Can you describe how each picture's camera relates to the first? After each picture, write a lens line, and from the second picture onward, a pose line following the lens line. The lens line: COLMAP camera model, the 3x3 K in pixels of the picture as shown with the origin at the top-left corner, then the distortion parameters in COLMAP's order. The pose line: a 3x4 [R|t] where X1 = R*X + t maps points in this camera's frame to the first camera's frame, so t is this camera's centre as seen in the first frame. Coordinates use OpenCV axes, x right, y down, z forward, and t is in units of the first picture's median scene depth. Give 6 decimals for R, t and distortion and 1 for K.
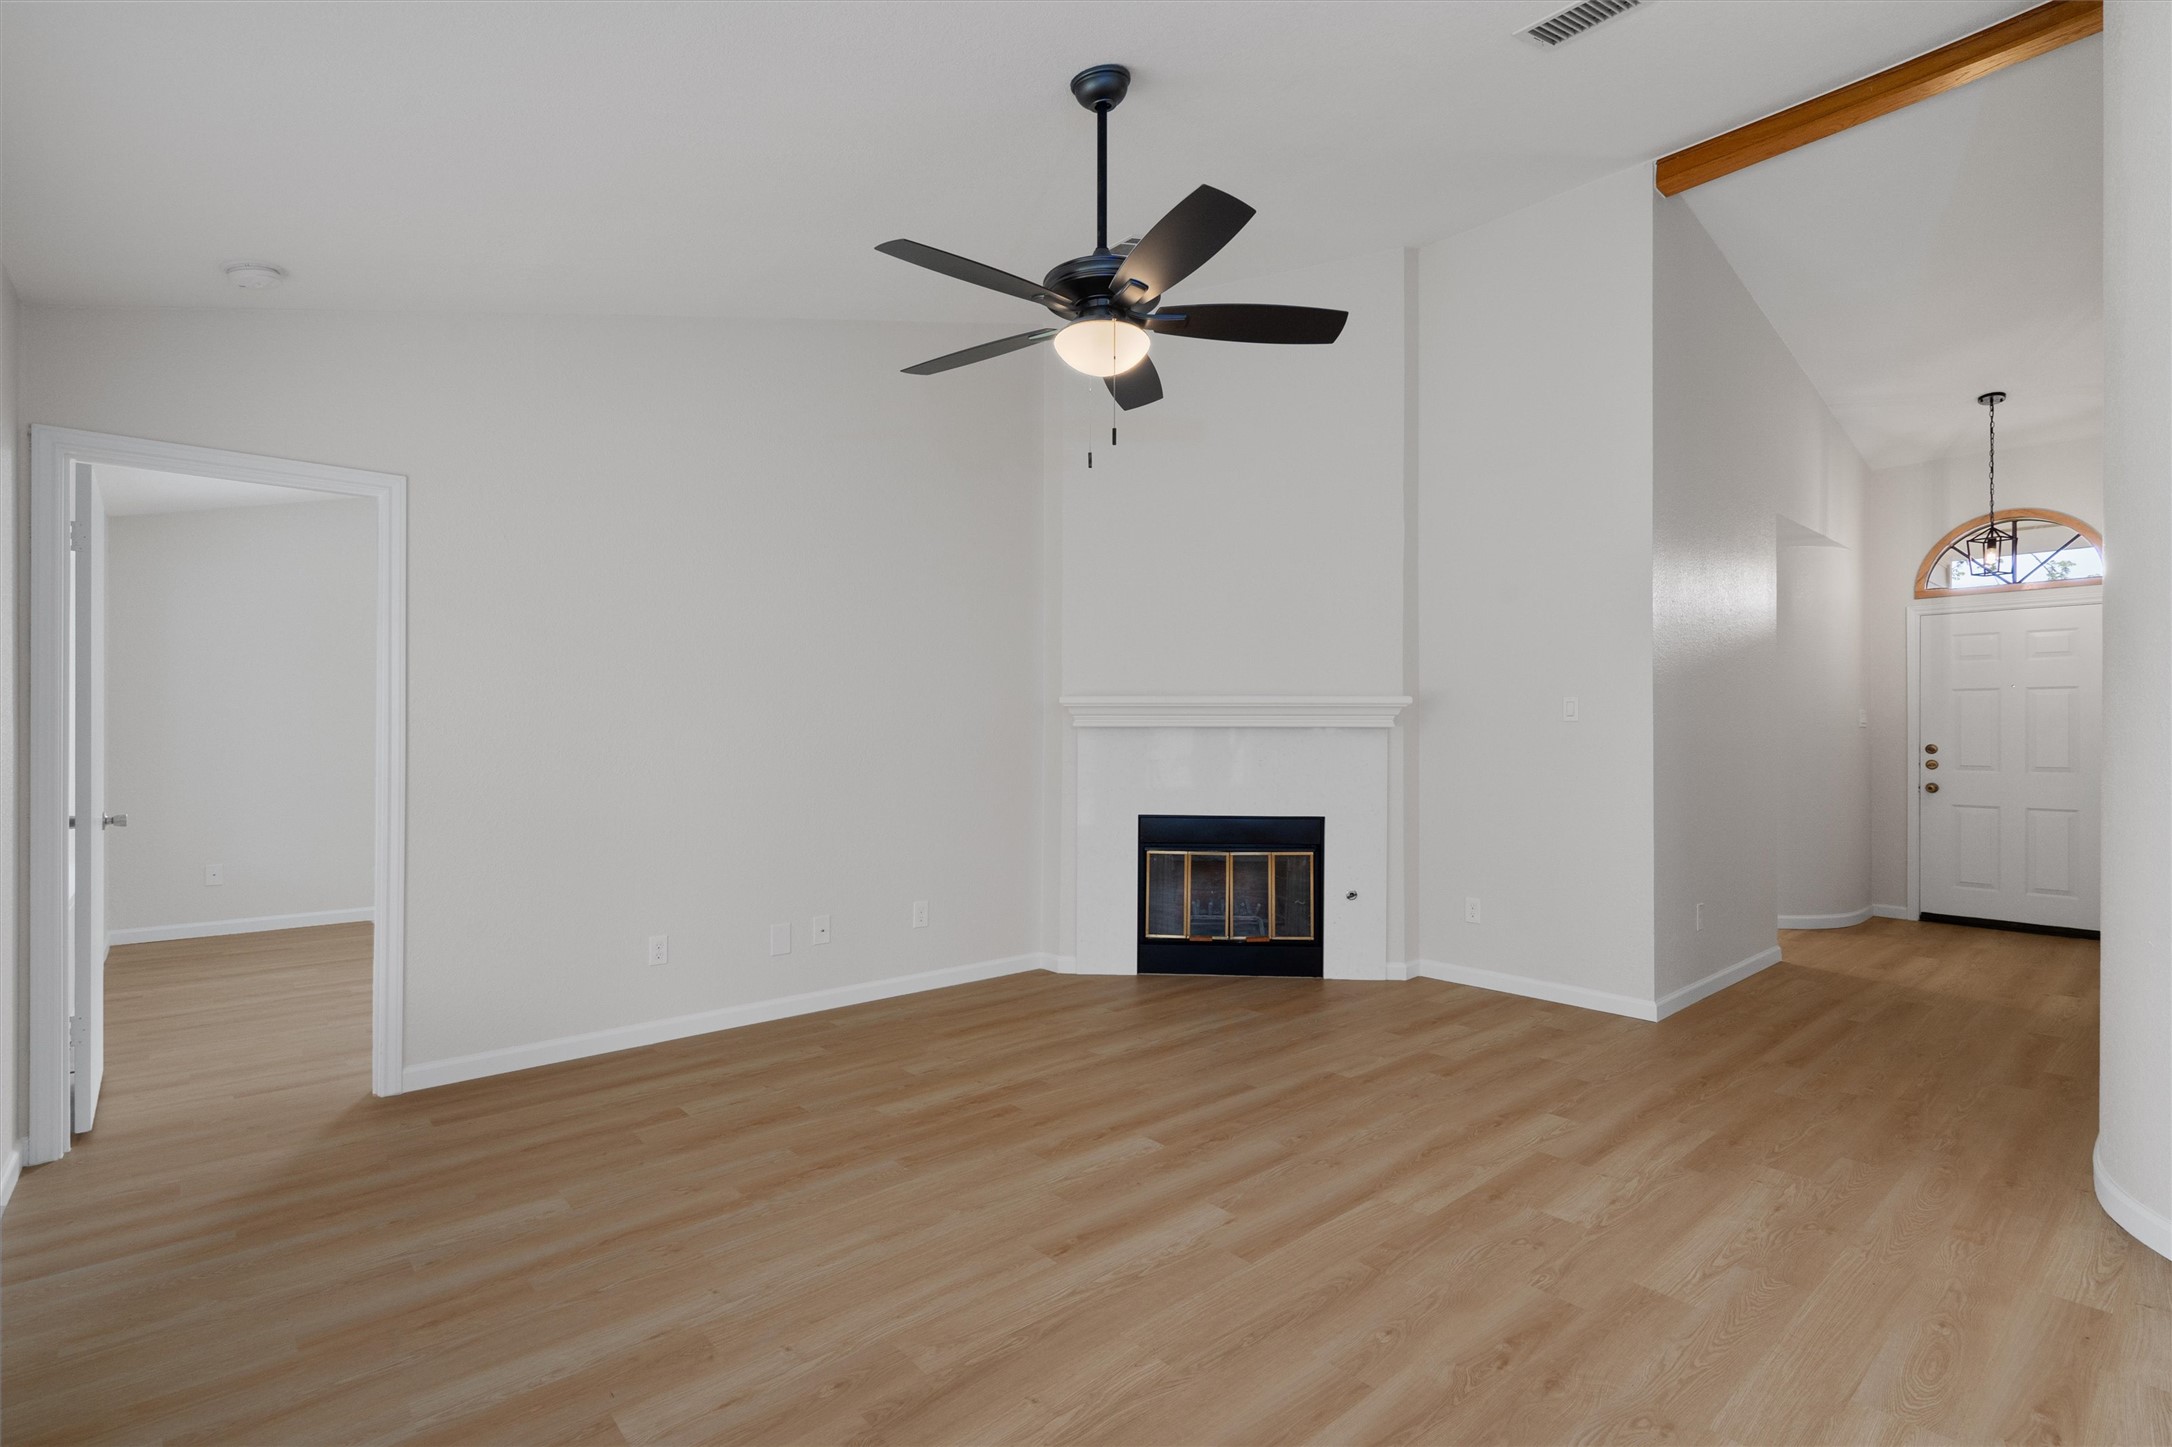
lens RADIAL K [[1012.2, 0, 1078.0], [0, 1012.2, 733.1], [0, 0, 1]] dist [-0.001820, 0.000597]
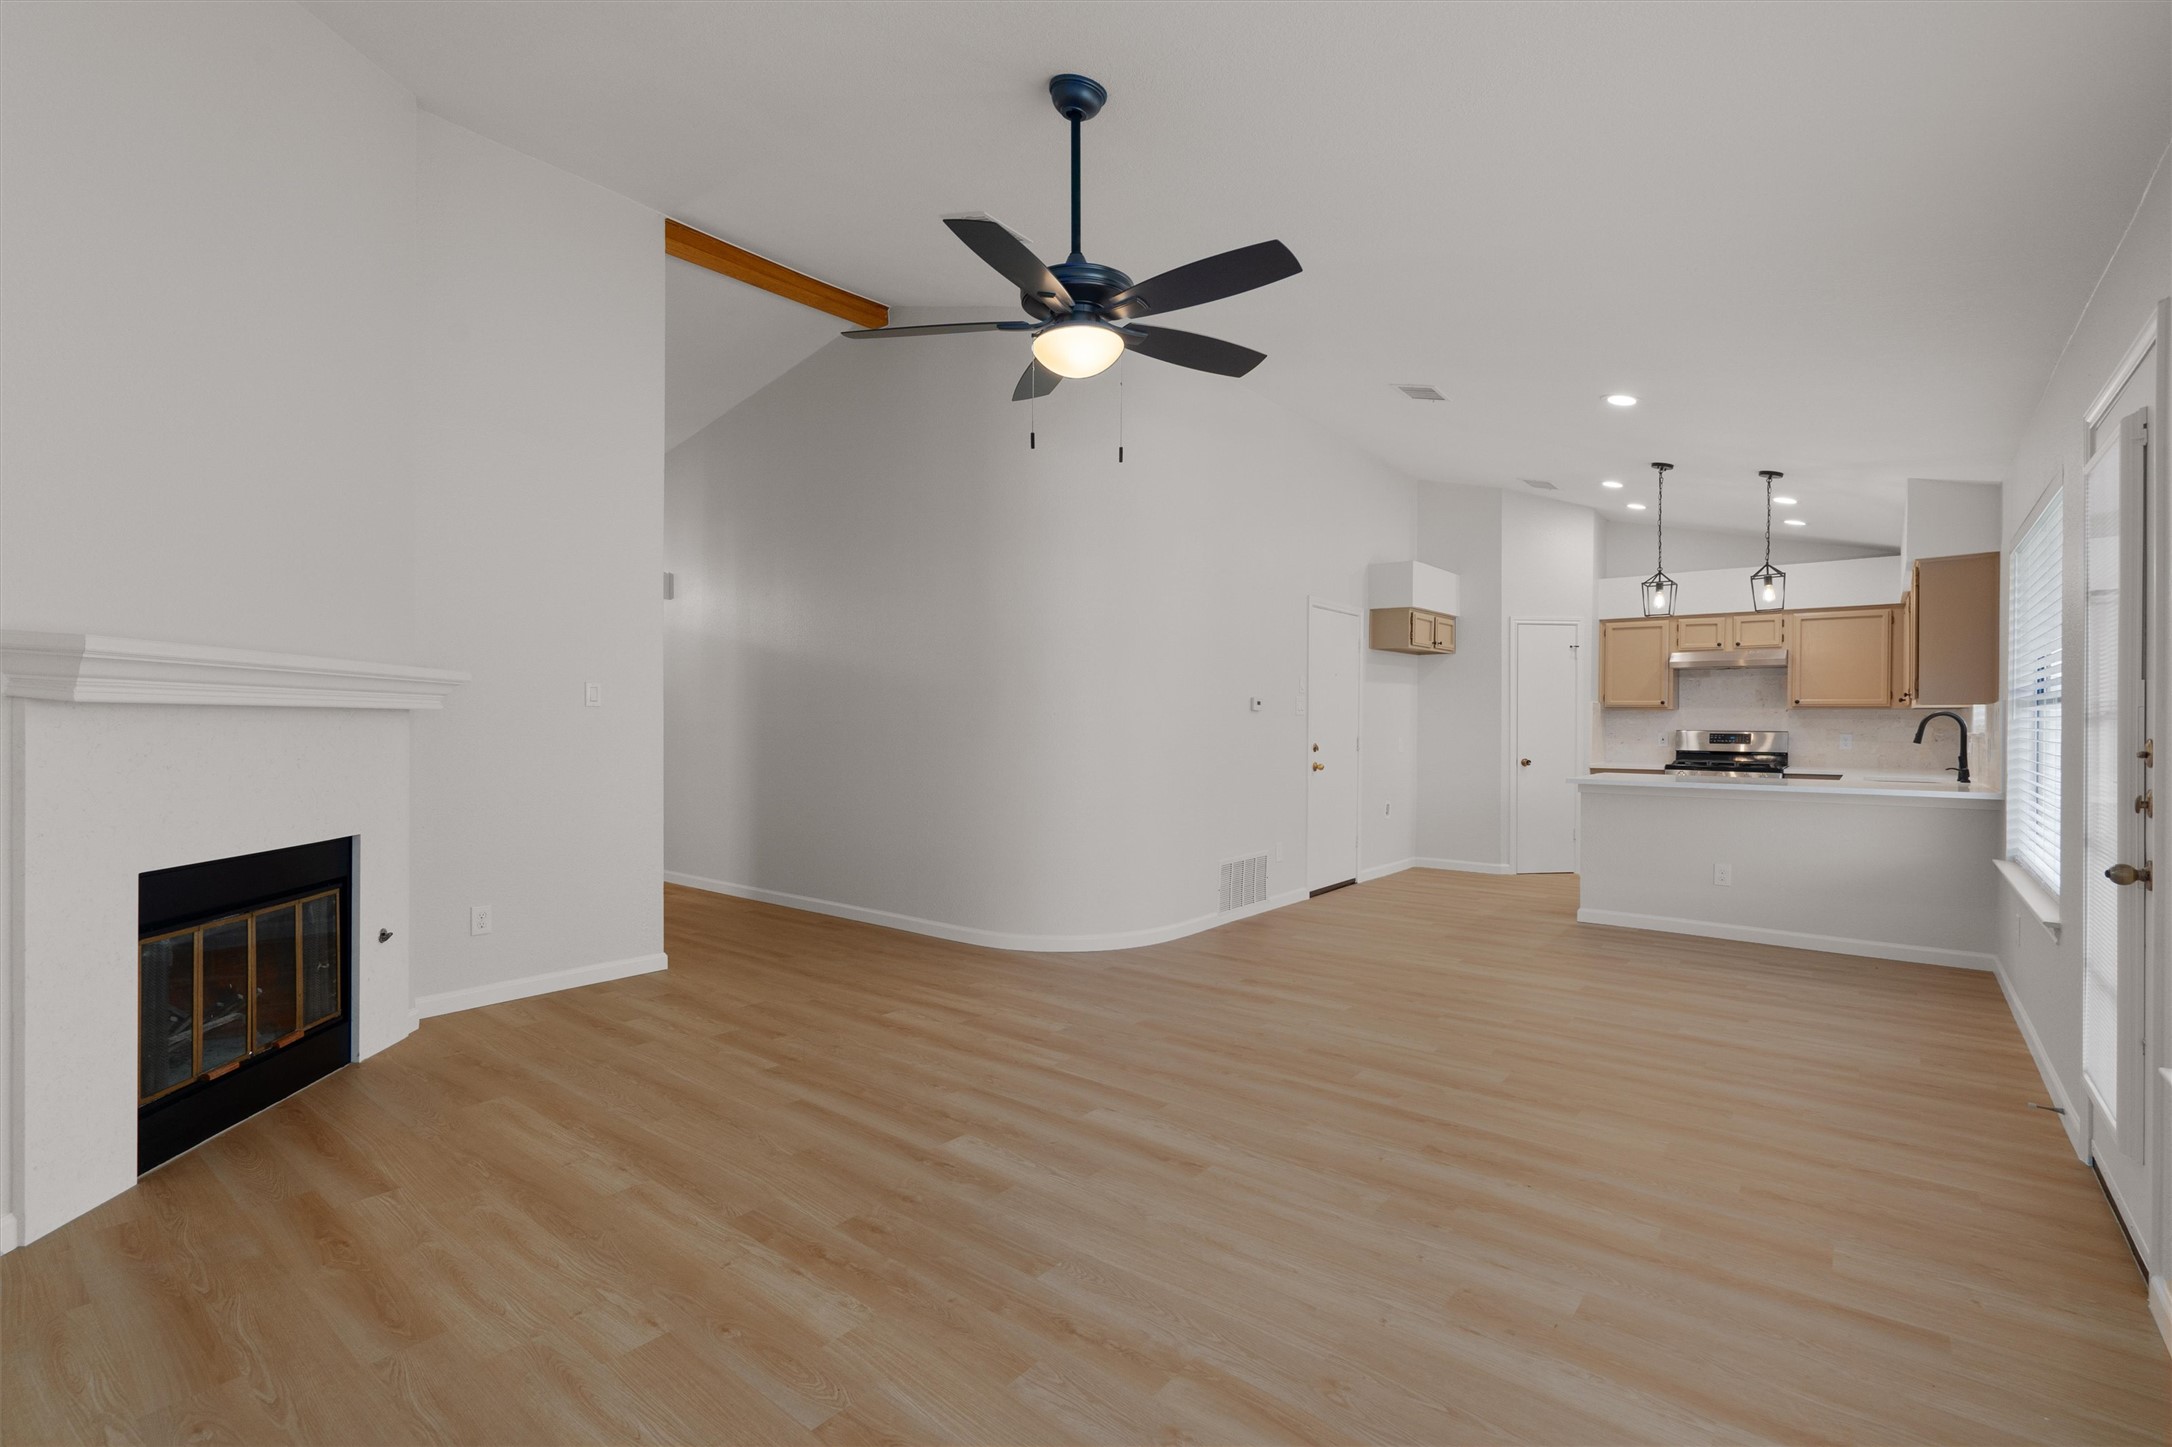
lens RADIAL K [[986.0, 0, 1077.3], [0, 986.0, 731.5], [0, 0, 1]] dist [-0.002262, 0.000454]
pose [[-0.166838, -0.011366, 0.985919, -0.753561], [-0.006359, 0.999925, 0.010451, 0.000108], [-0.985964, -0.004526, -0.166898, 0.898143]]
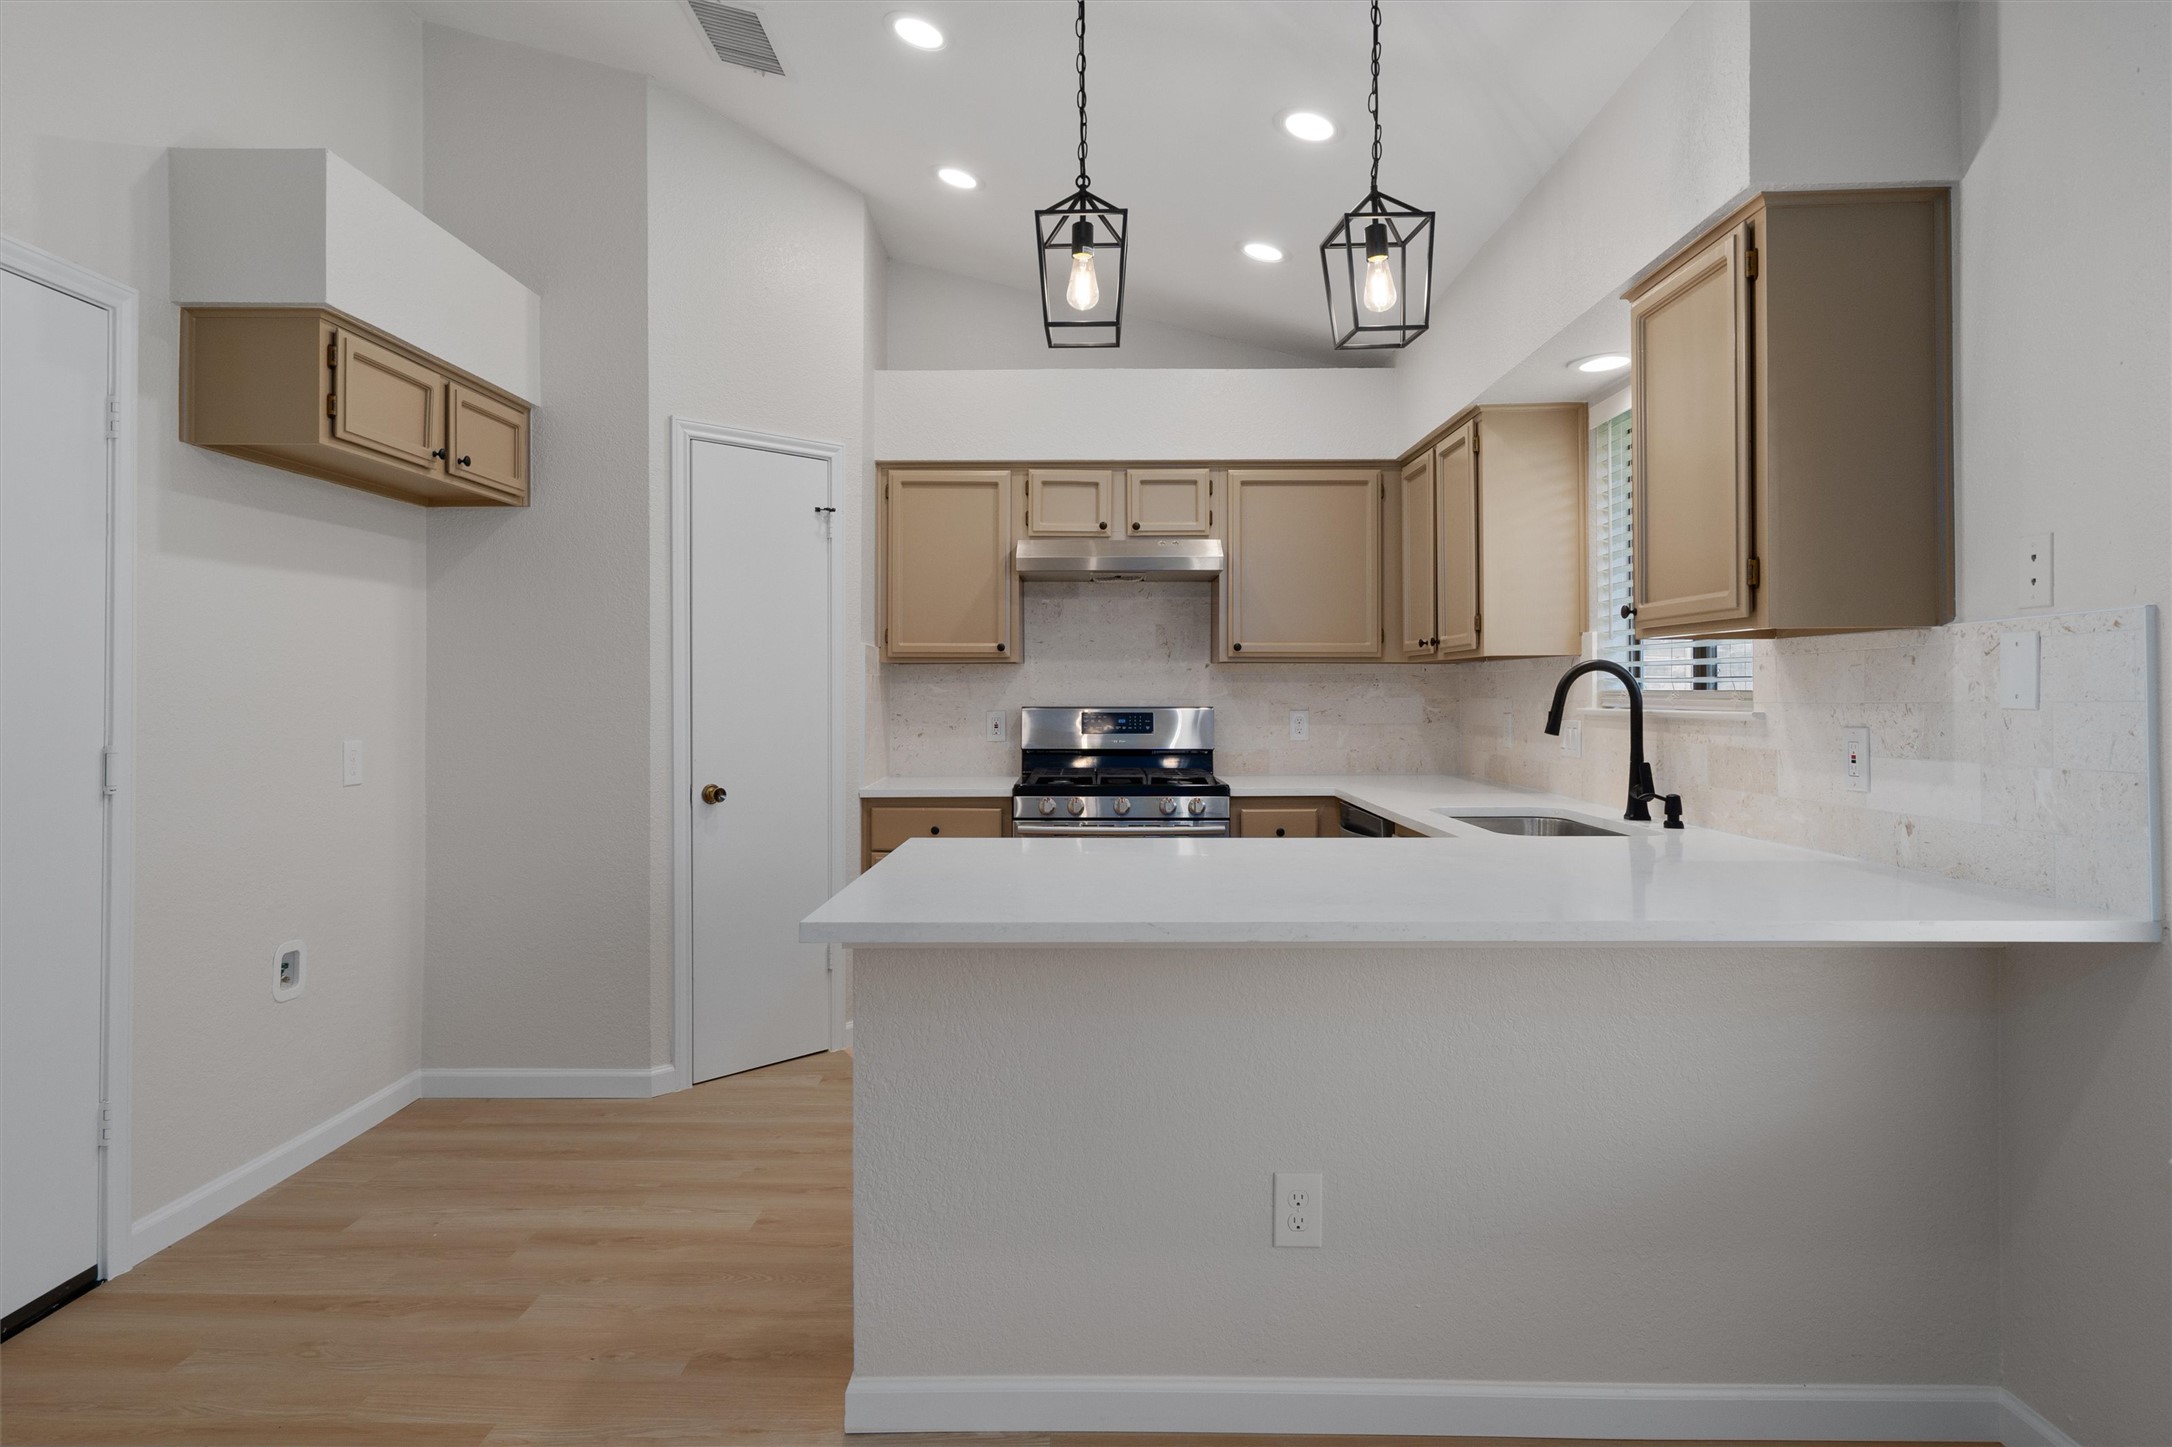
lens RADIAL K [[1214.0, 0, 1080.5], [0, 1214.0, 685.9], [0, 0, 1]] dist [0.002397, 0.000472]
pose [[-0.742558, 0.005162, 0.669762, 0.339384], [-0.000020, 0.999970, -0.007729, -0.000506], [-0.669782, -0.005753, -0.742535, 0.087081]]
